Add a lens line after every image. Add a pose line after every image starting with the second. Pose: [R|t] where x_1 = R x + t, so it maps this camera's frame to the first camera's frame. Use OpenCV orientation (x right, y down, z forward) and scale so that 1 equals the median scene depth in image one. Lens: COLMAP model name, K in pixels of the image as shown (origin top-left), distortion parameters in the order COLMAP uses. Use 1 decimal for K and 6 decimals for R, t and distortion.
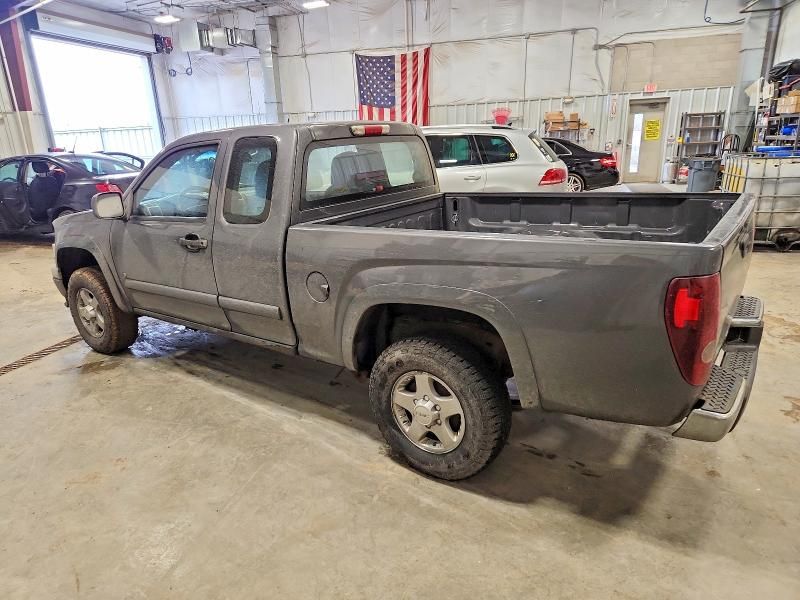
lens RADIAL K [[527.3, 0, 392.1], [0, 527.3, 303.9], [0, 0, 1]] dist [0.052690, -0.042177]
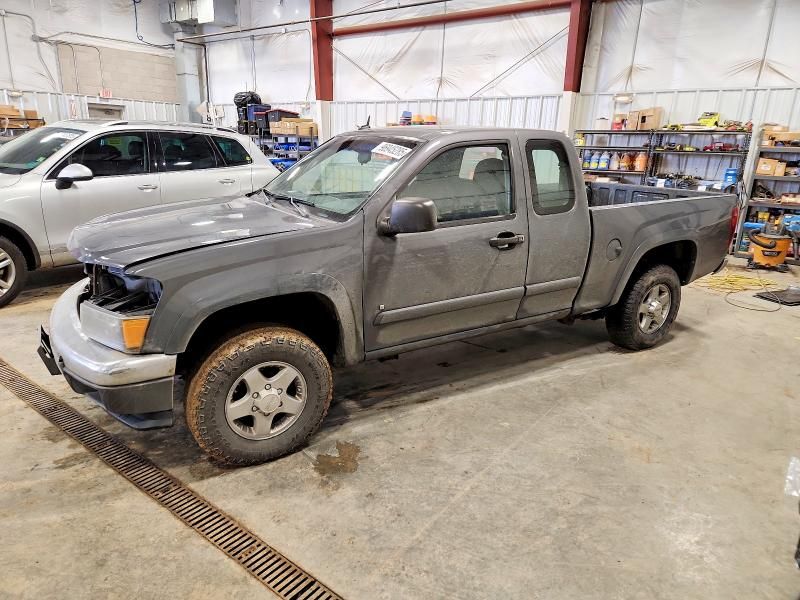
lens RADIAL K [[527.3, 0, 401.2], [0, 527.3, 299.7], [0, 0, 1]] dist [0.052690, -0.042177]
pose [[0.371132, -0.210625, 0.904377, -0.637685], [0.231655, 0.964143, 0.129479, -0.084307], [-0.899220, 0.161450, 0.406617, 0.367515]]
